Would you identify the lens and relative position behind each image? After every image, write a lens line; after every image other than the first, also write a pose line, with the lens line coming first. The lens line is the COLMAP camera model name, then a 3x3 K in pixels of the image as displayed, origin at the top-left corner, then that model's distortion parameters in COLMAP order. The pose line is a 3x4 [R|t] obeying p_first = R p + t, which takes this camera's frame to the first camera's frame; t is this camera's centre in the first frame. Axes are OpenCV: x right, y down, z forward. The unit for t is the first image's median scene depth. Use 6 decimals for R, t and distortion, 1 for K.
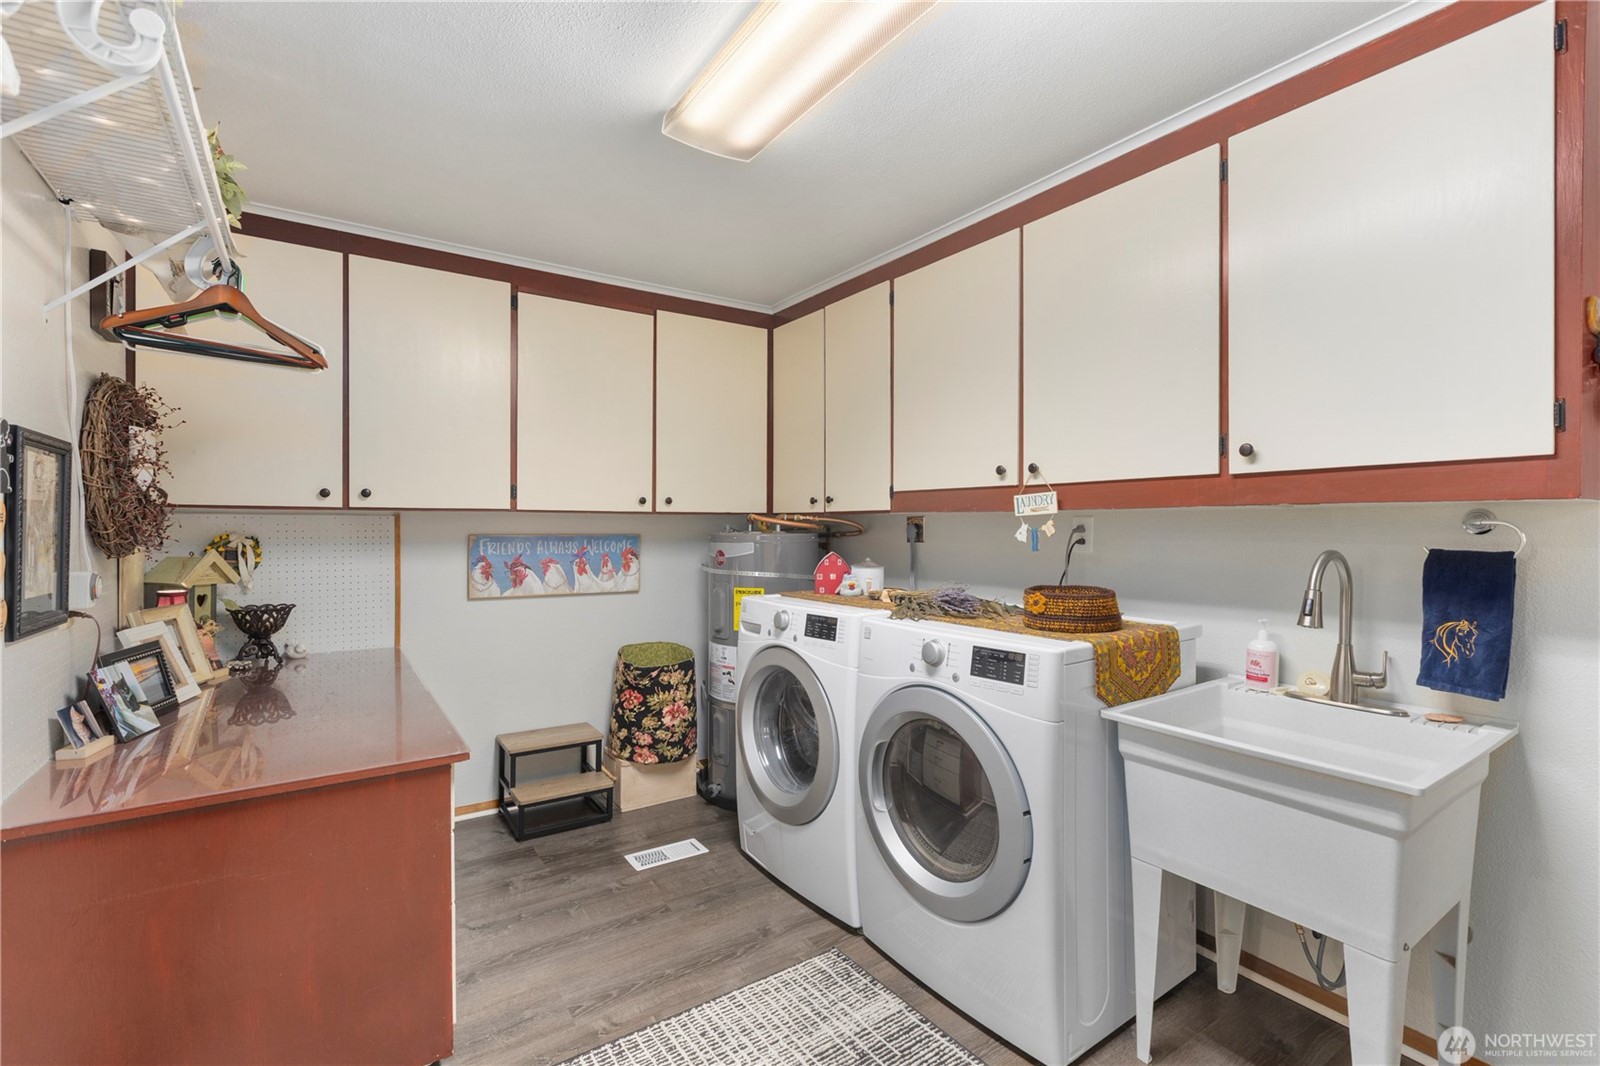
lens RADIAL K [[714.1, 0, 804.5], [0, 714.1, 526.1], [0, 0, 1]] dist [-0.002215, -0.000514]
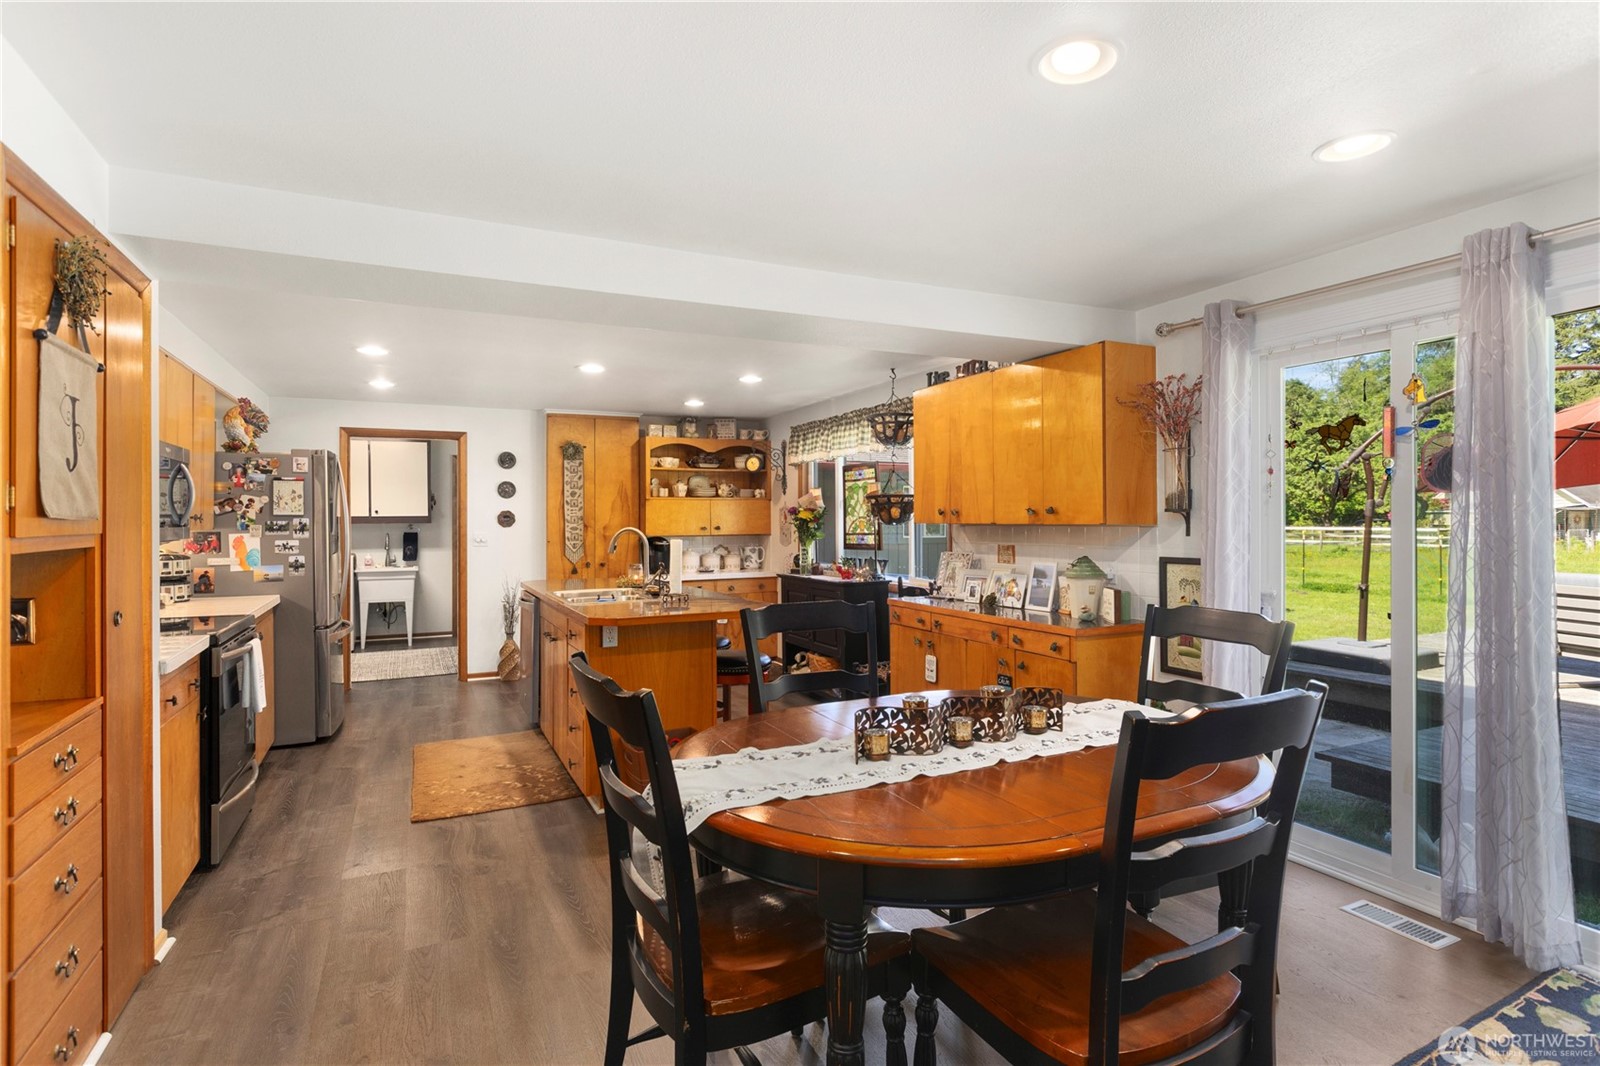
lens RADIAL K [[791.7, 0, 804.3], [0, 791.7, 529.7], [0, 0, 1]] dist [-0.000462, 0.000160]
pose [[0.100390, -0.008687, 0.994910, -3.994777], [0.012552, 0.999893, 0.007464, 0.005326], [-0.994869, 0.011738, 0.100488, -2.148116]]
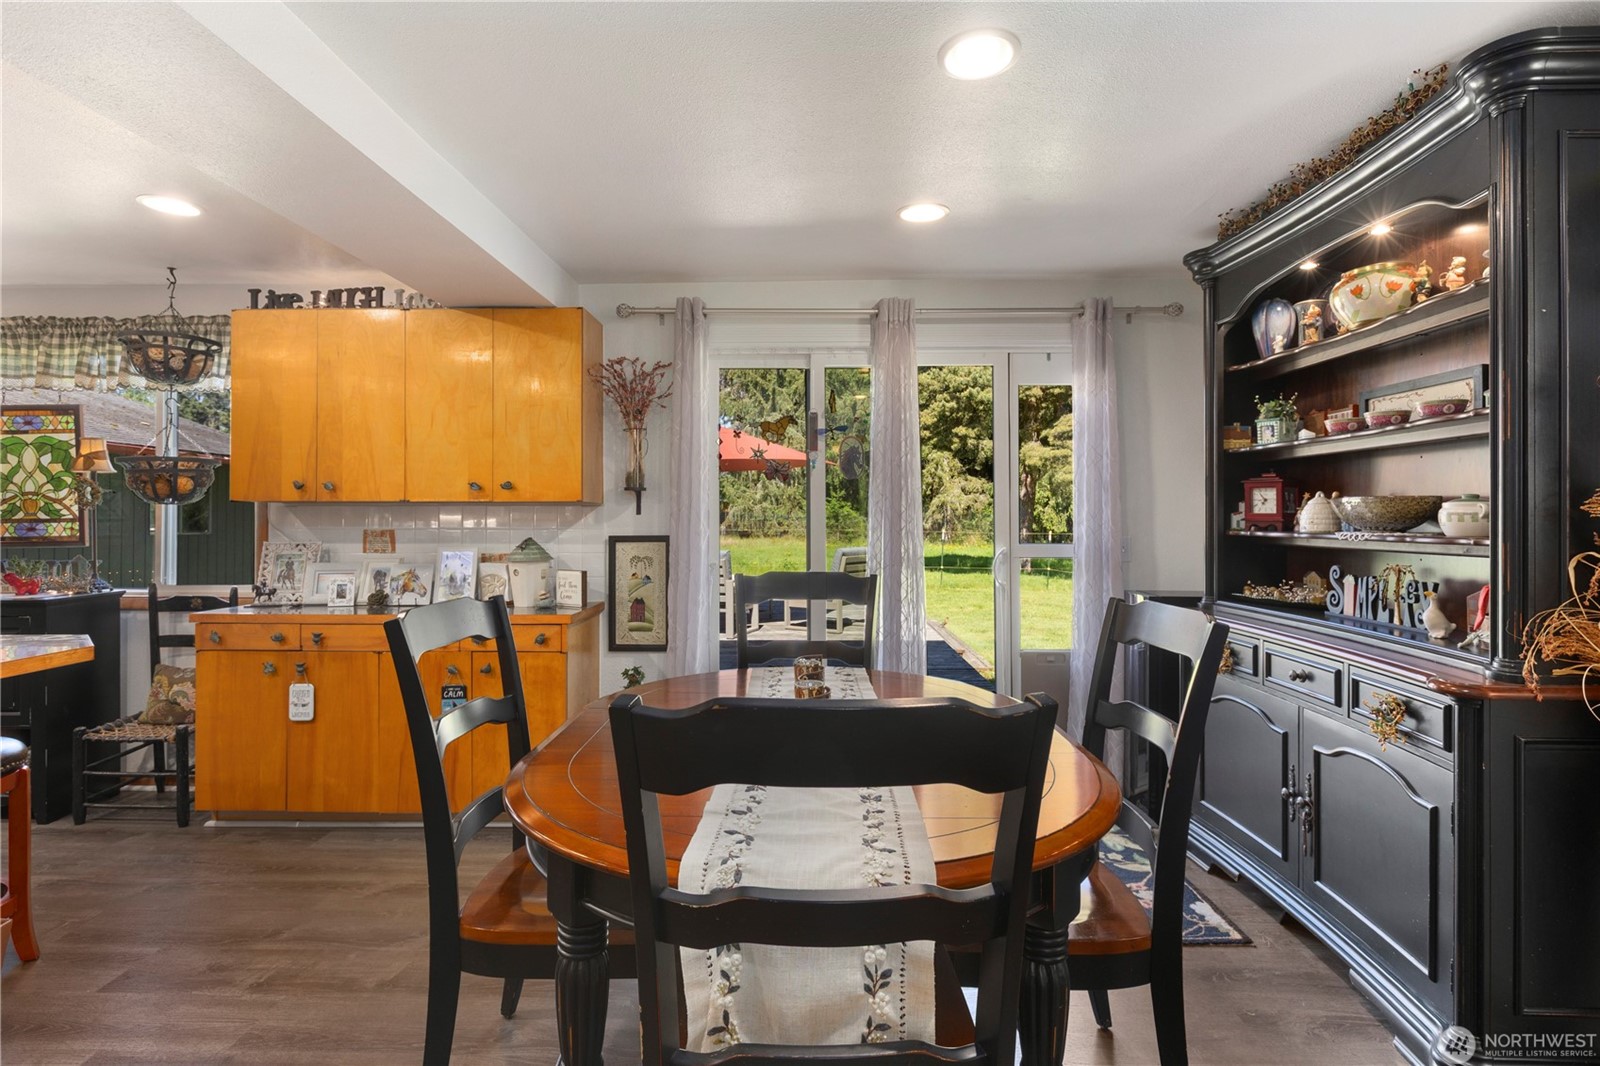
lens RADIAL K [[791.7, 0, 798.7], [0, 791.7, 516.5], [0, 0, 1]] dist [-0.000462, 0.000160]
pose [[-0.837251, 0.004218, 0.546803, -3.500049], [0.007456, 0.999965, 0.003704, 0.040853], [-0.546768, 0.007178, -0.837253, -1.541667]]
